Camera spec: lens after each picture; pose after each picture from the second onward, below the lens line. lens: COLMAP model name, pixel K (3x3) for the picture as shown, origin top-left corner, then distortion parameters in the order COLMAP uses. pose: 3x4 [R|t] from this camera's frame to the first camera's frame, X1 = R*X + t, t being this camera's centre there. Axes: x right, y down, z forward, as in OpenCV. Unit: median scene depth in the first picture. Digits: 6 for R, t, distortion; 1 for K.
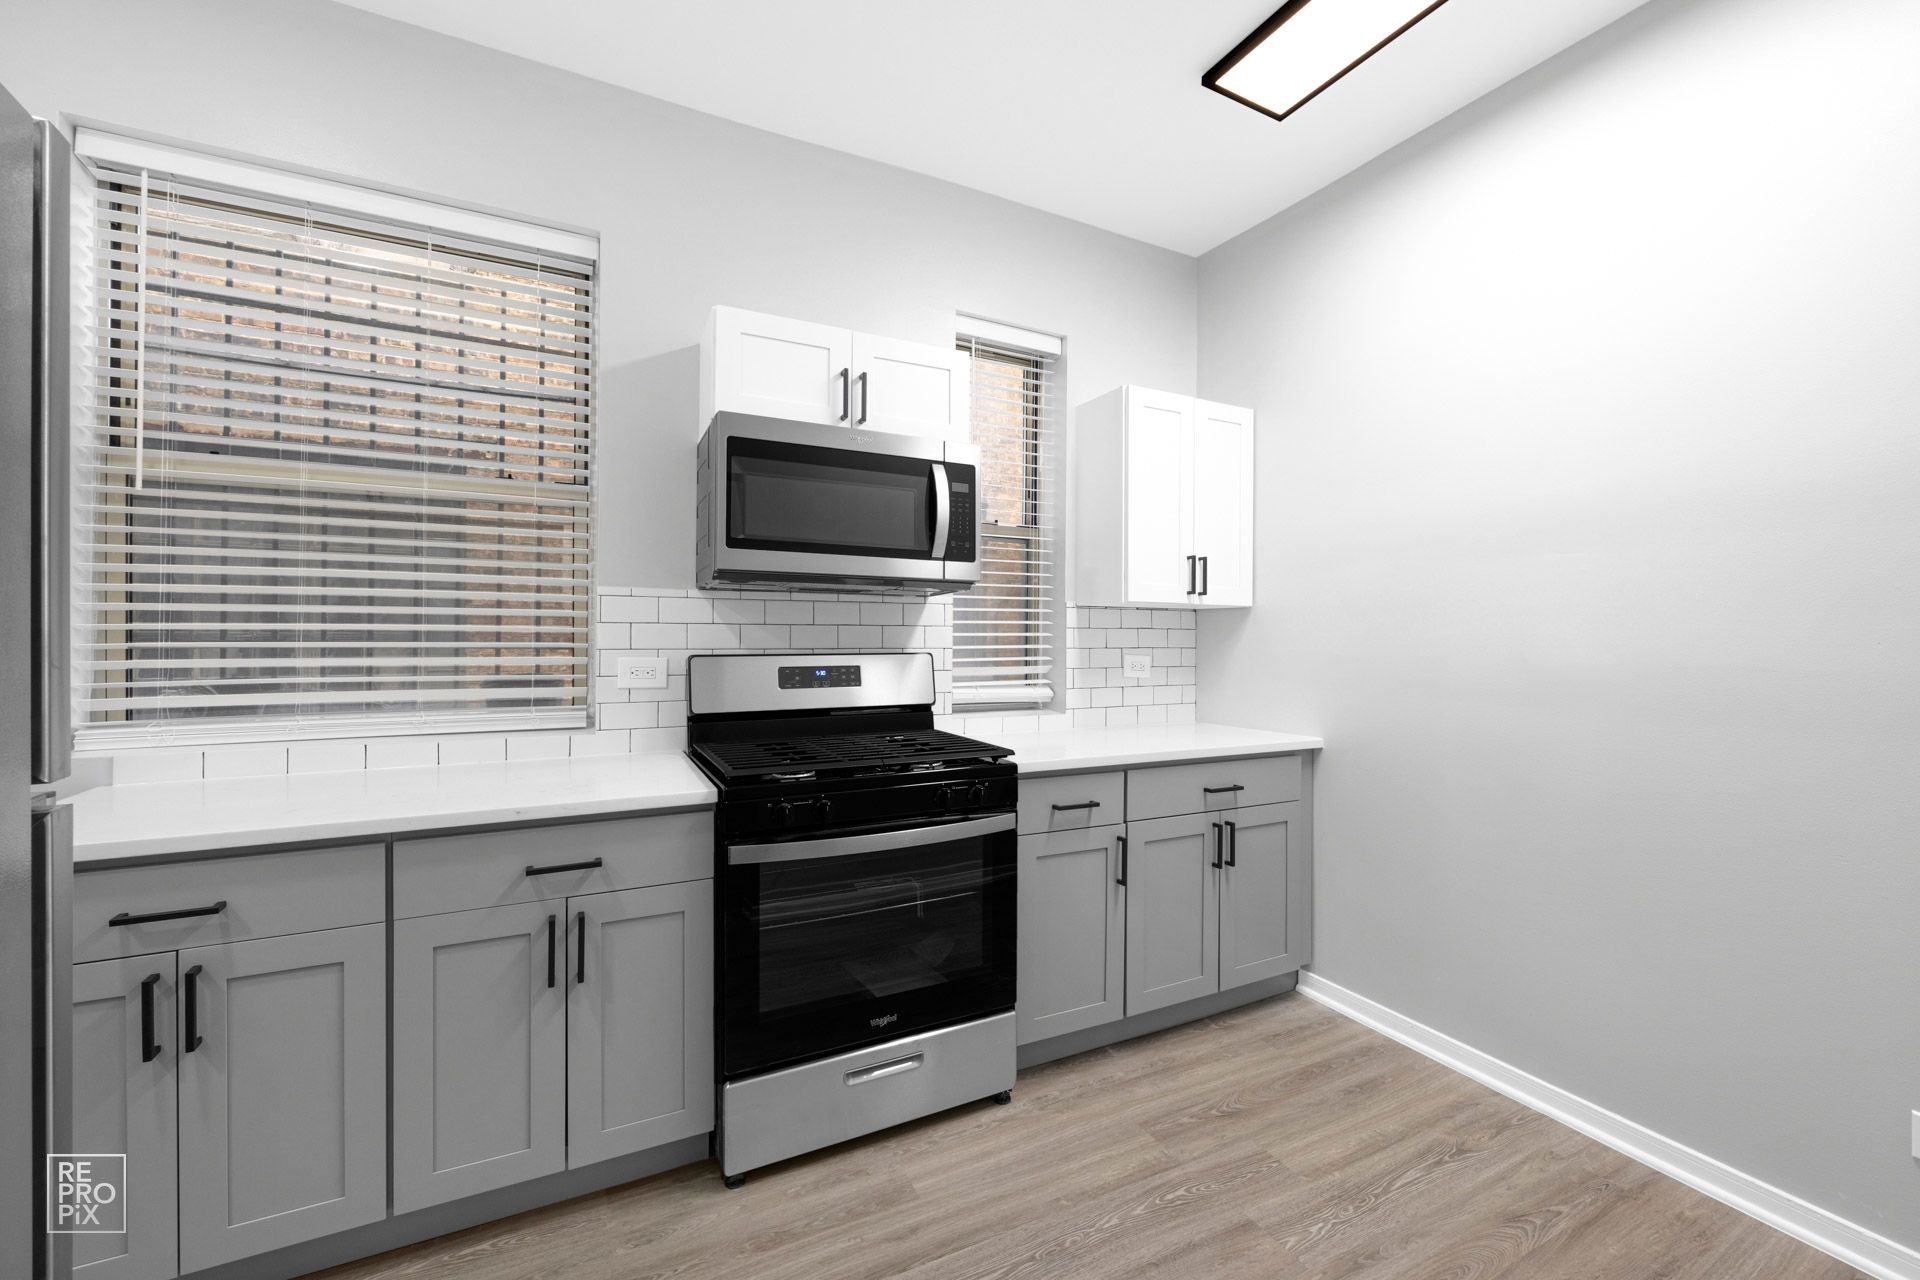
lens RADIAL K [[822.8, 0, 1008.5], [0, 822.8, 623.6], [0, 0, 1]] dist [0.004640, -0.000341]
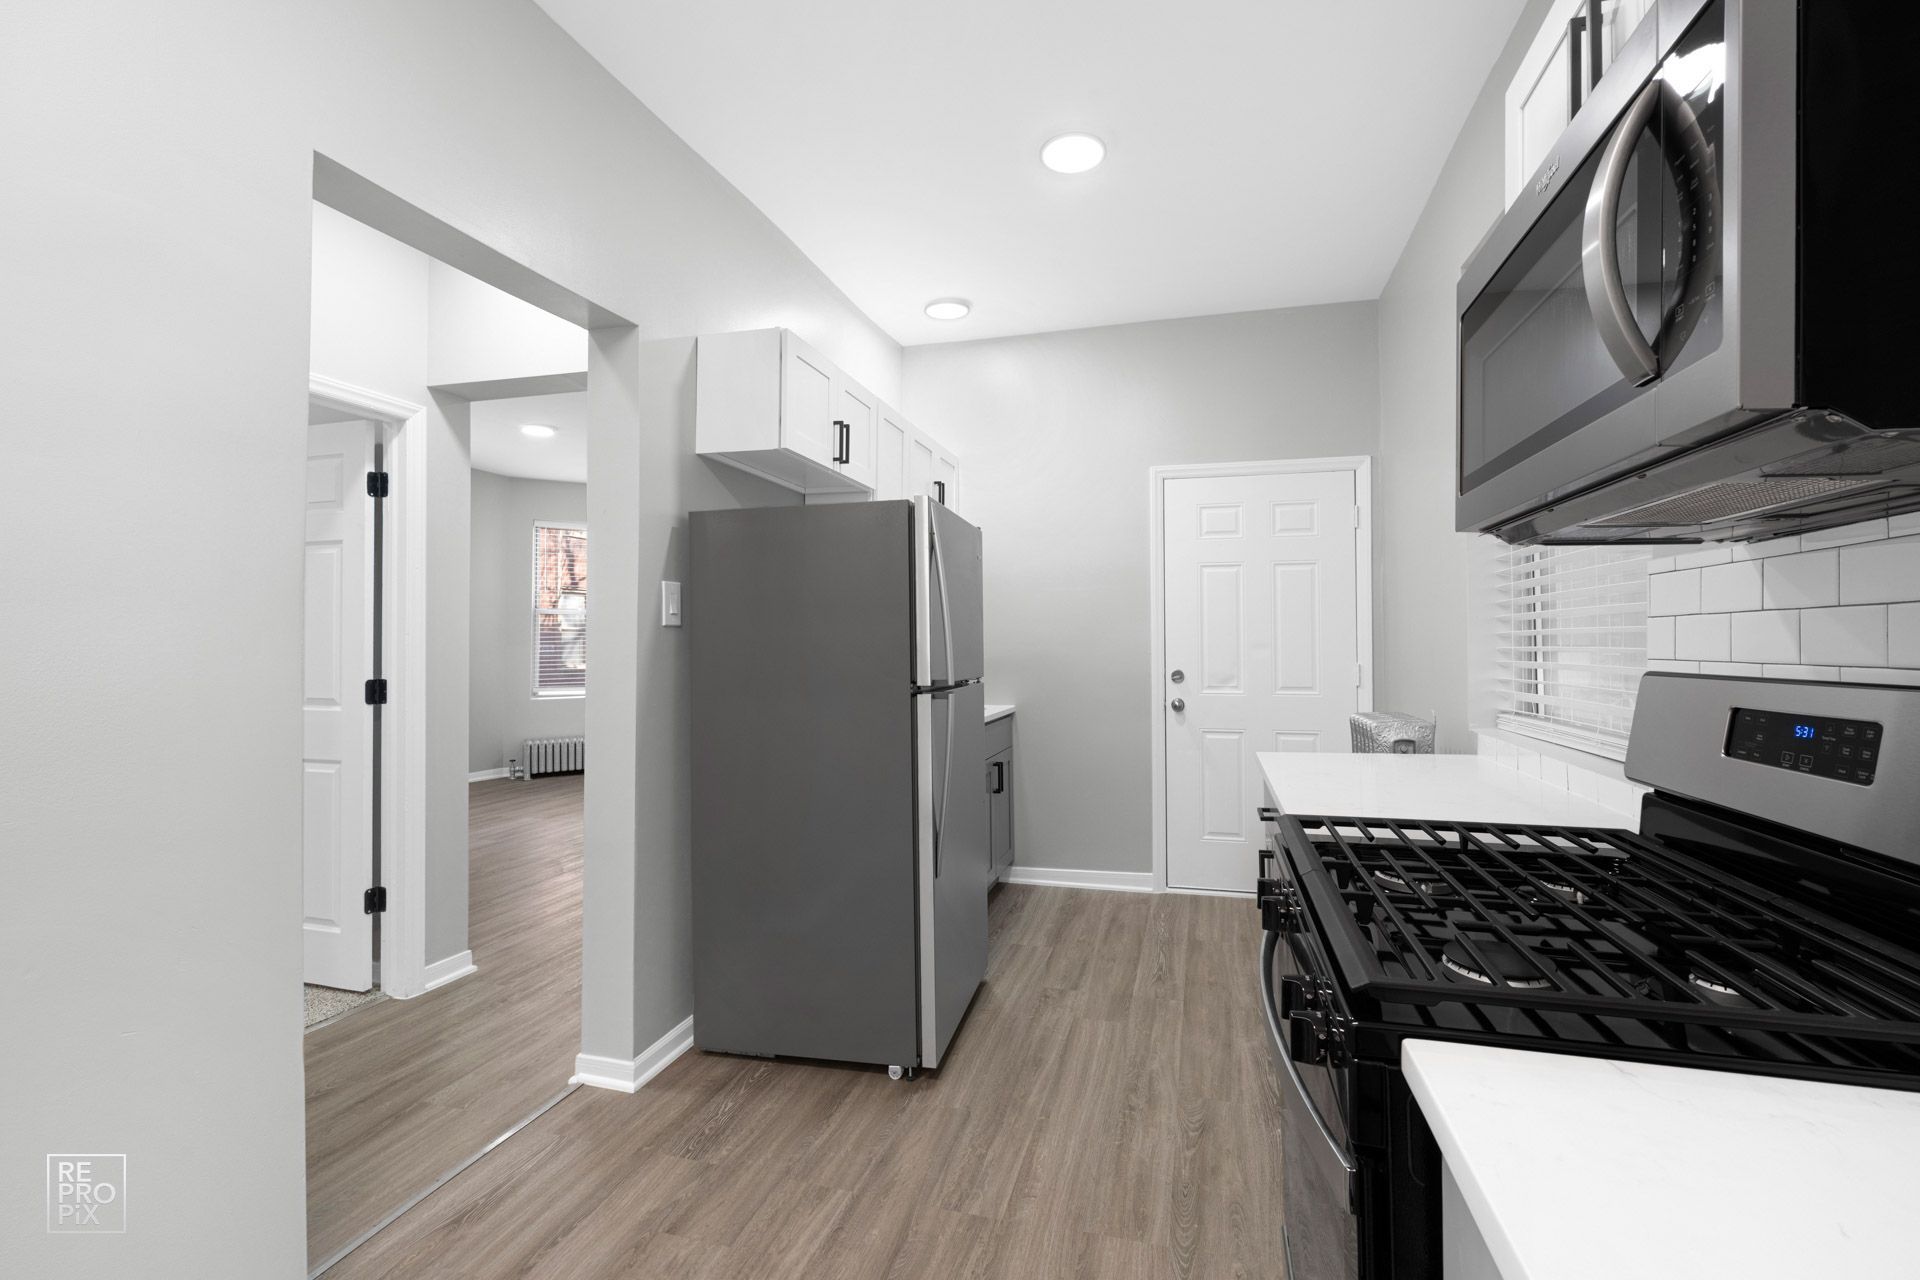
lens RADIAL K [[822.8, 0, 945.7], [0, 822.8, 626.4], [0, 0, 1]] dist [0.004640, -0.000341]
pose [[-0.727372, -0.007935, -0.686198, 0.336069], [0.027682, 0.998780, -0.040893, 0.017949], [0.685685, -0.048740, -0.726265, 1.082239]]
